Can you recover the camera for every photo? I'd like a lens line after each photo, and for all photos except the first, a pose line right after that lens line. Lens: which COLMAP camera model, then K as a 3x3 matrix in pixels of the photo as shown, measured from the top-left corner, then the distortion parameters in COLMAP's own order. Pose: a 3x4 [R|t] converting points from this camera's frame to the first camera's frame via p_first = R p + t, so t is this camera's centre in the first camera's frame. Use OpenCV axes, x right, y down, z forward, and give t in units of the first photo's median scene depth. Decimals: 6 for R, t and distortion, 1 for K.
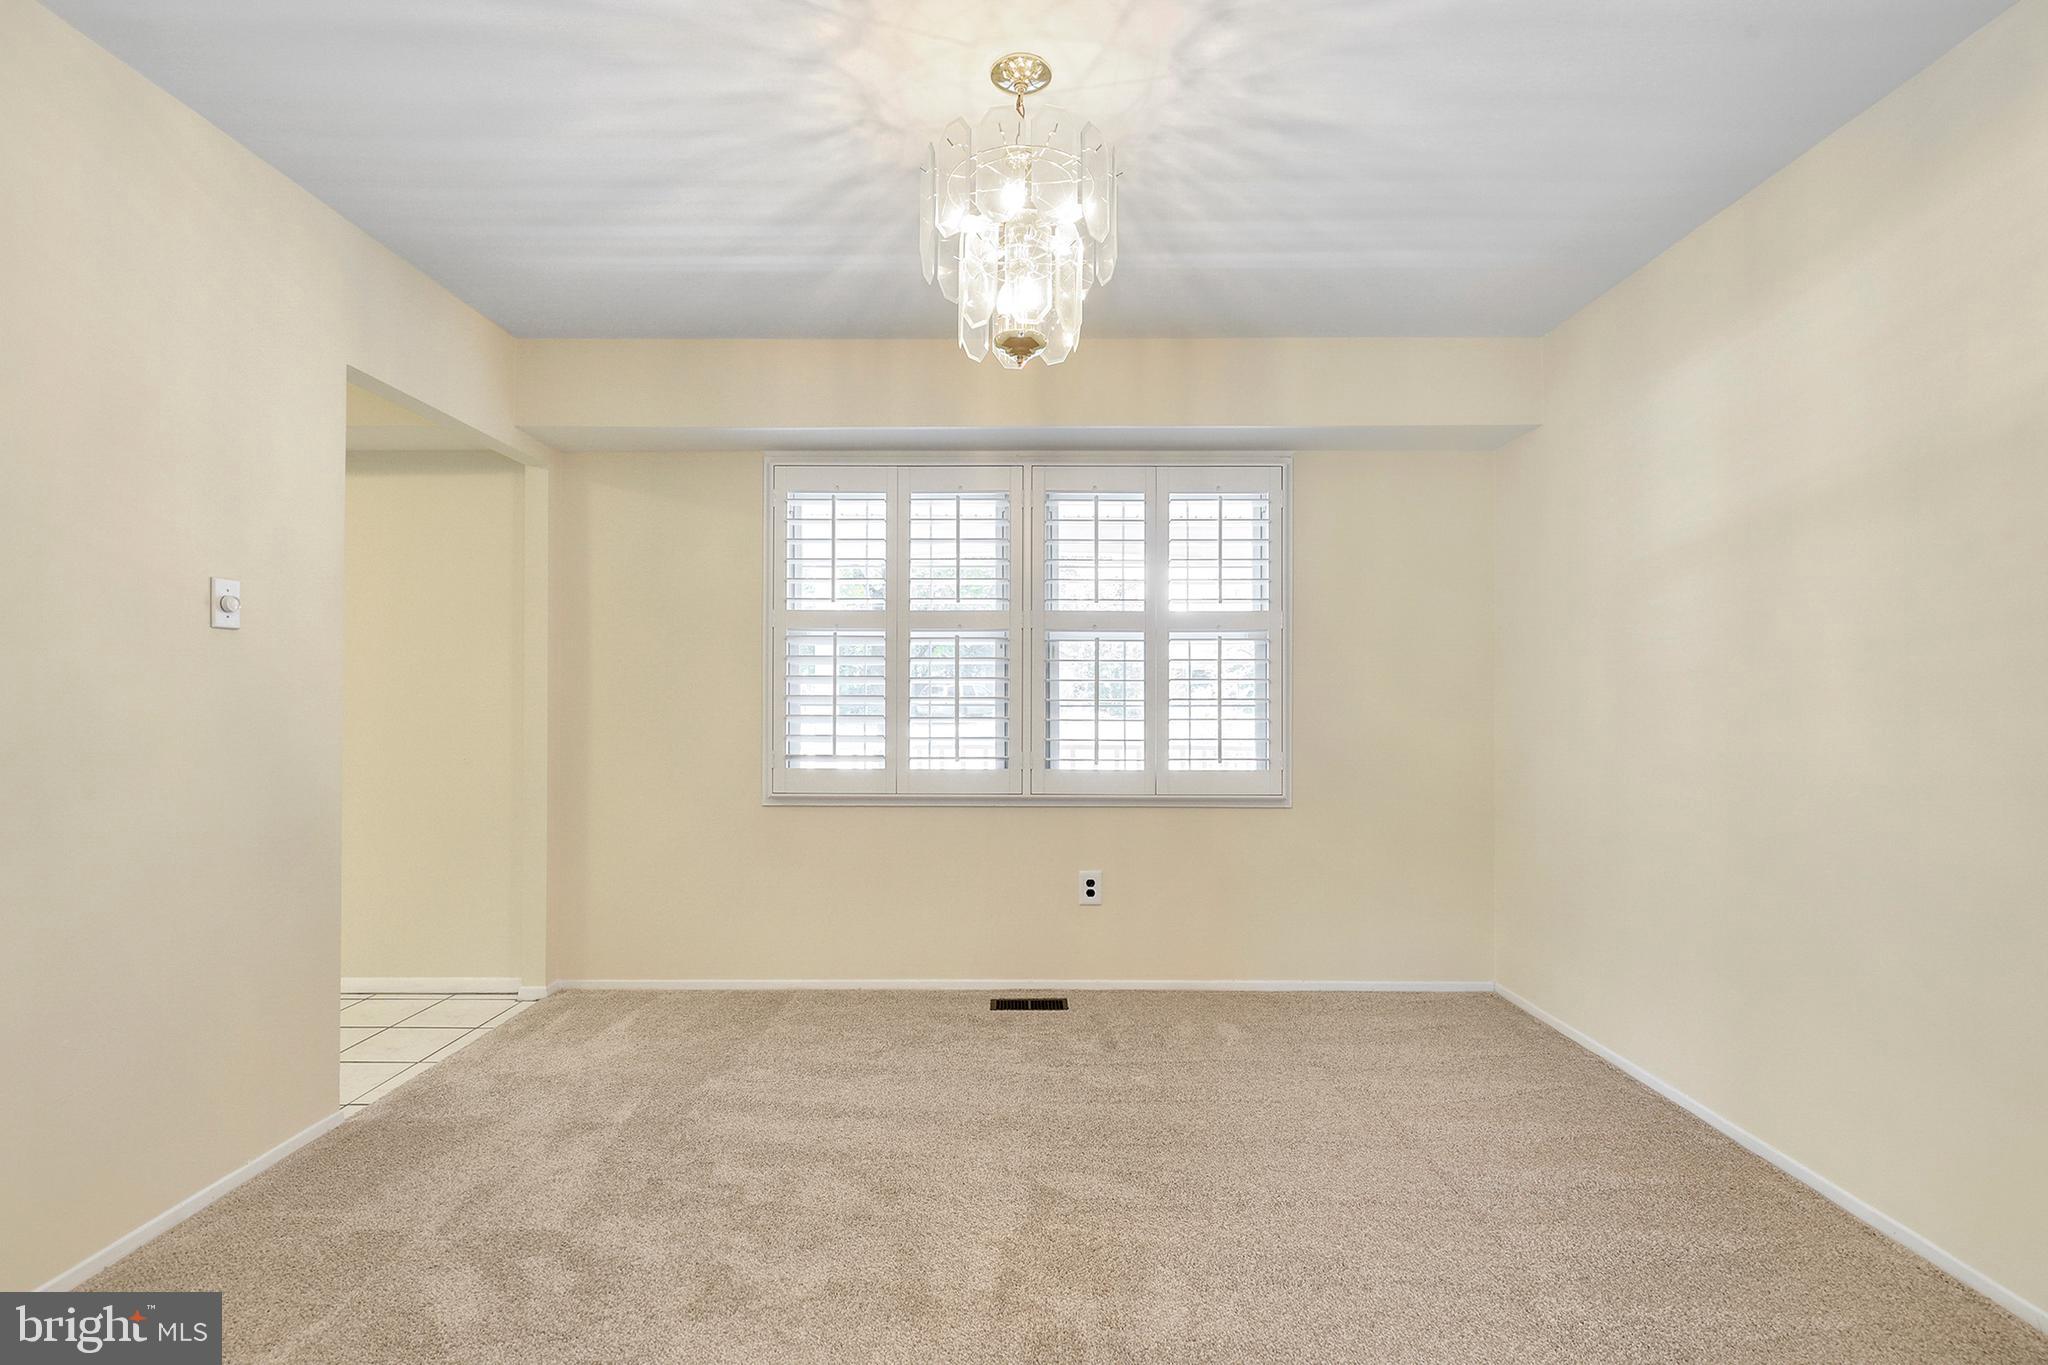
lens RADIAL K [[931.9, 0, 1019.1], [0, 931.9, 706.7], [0, 0, 1]] dist [-0.000345, 0.000191]
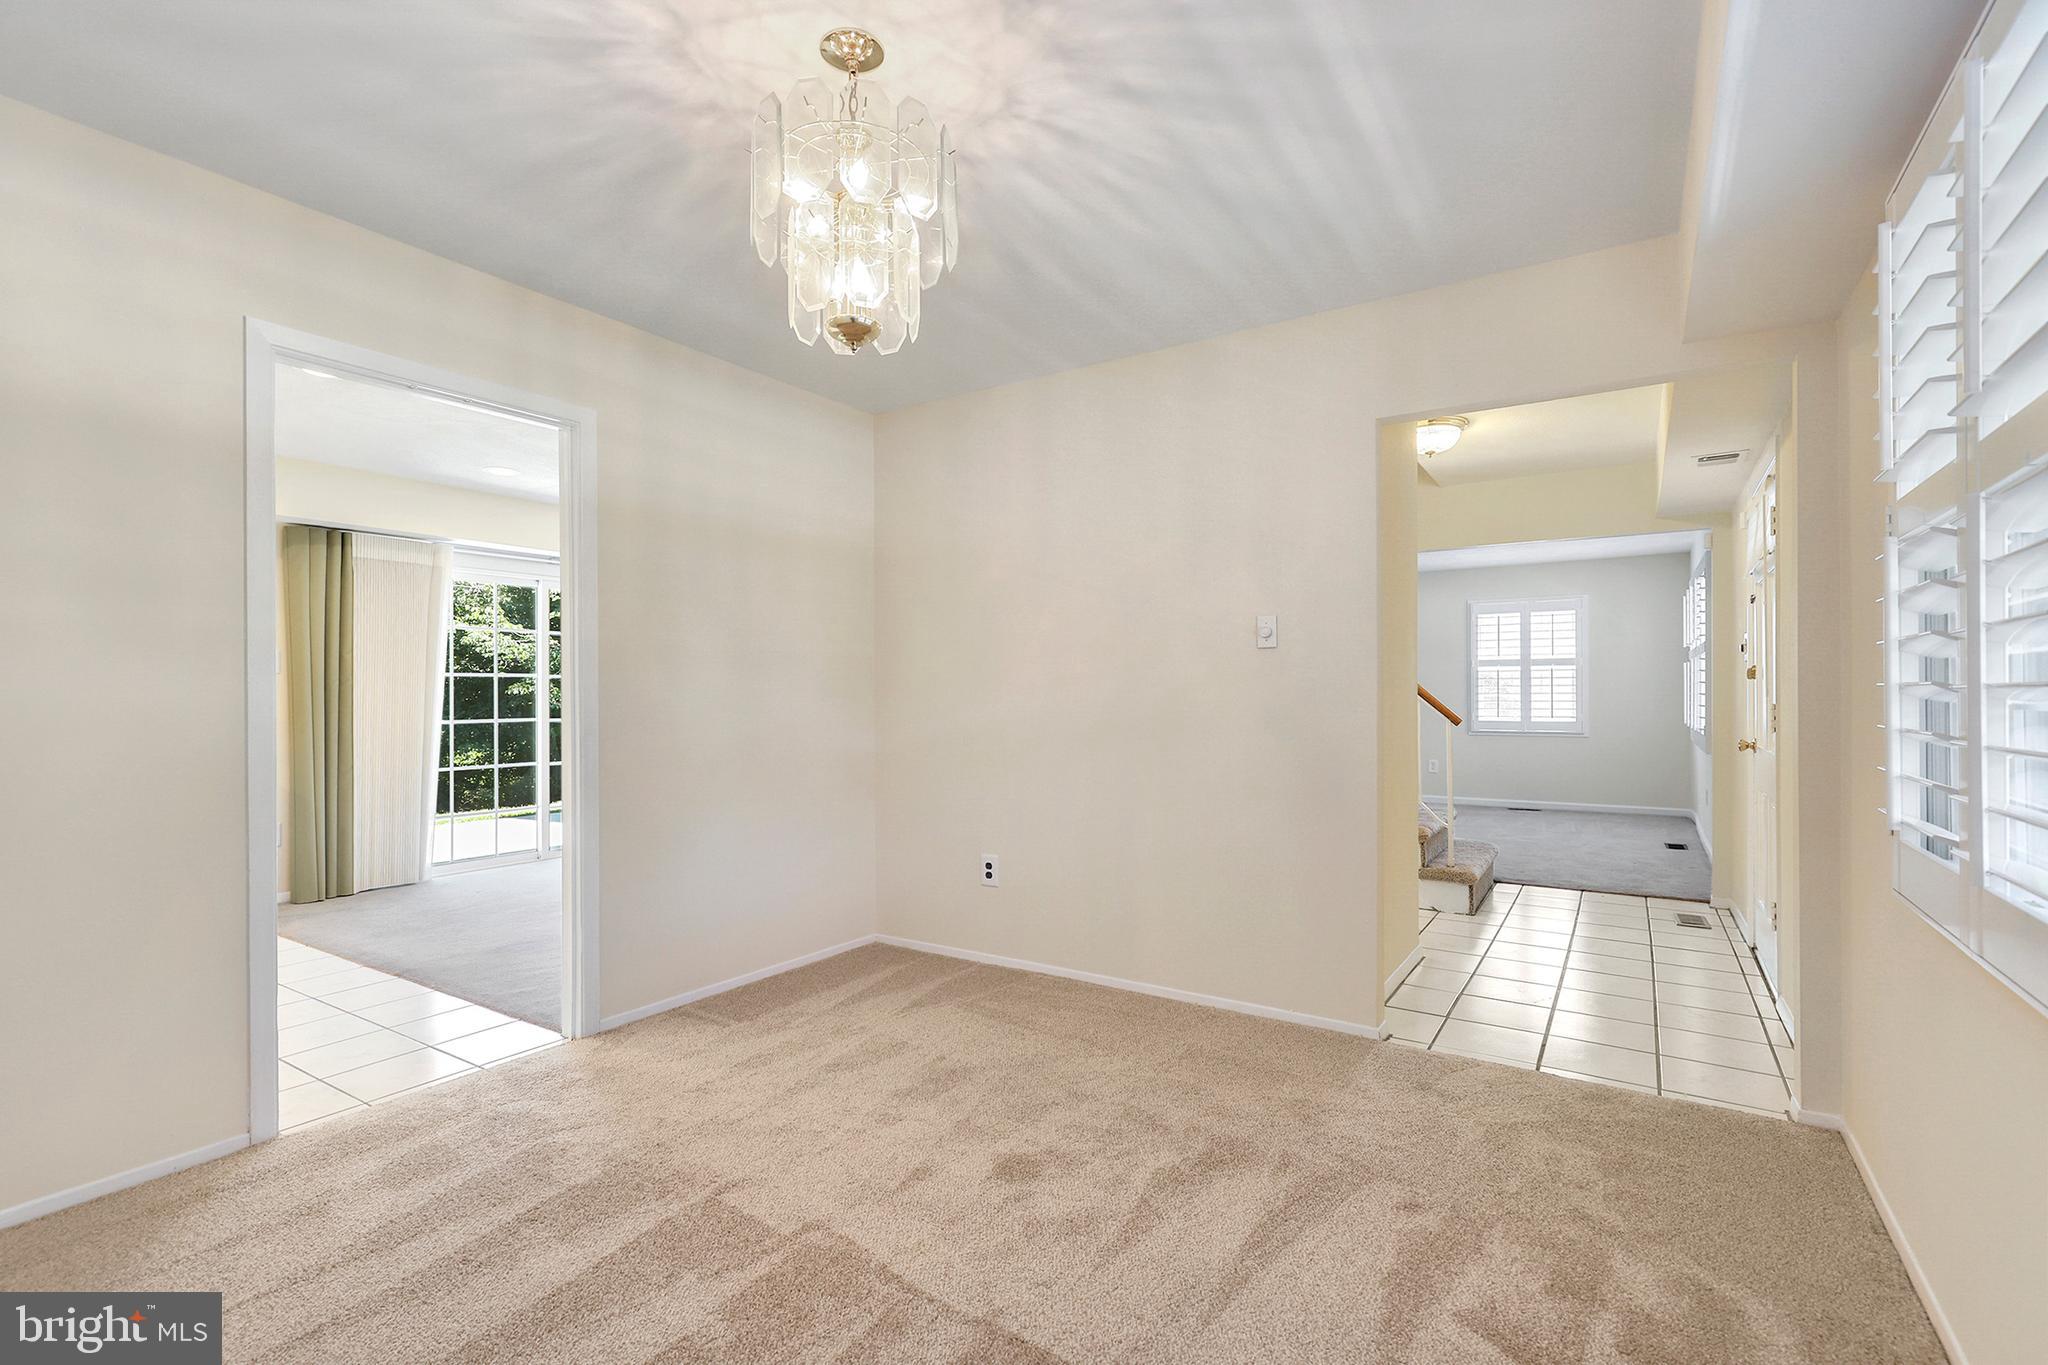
lens RADIAL K [[944.6, 0, 1022.8], [0, 944.6, 689.5], [0, 0, 1]] dist [0.003740, 0.000973]
pose [[-0.542932, -0.003554, -0.839769, 0.680552], [-0.001258, 0.999993, -0.003419, -0.007126], [0.839776, -0.000800, -0.542933, 1.557086]]
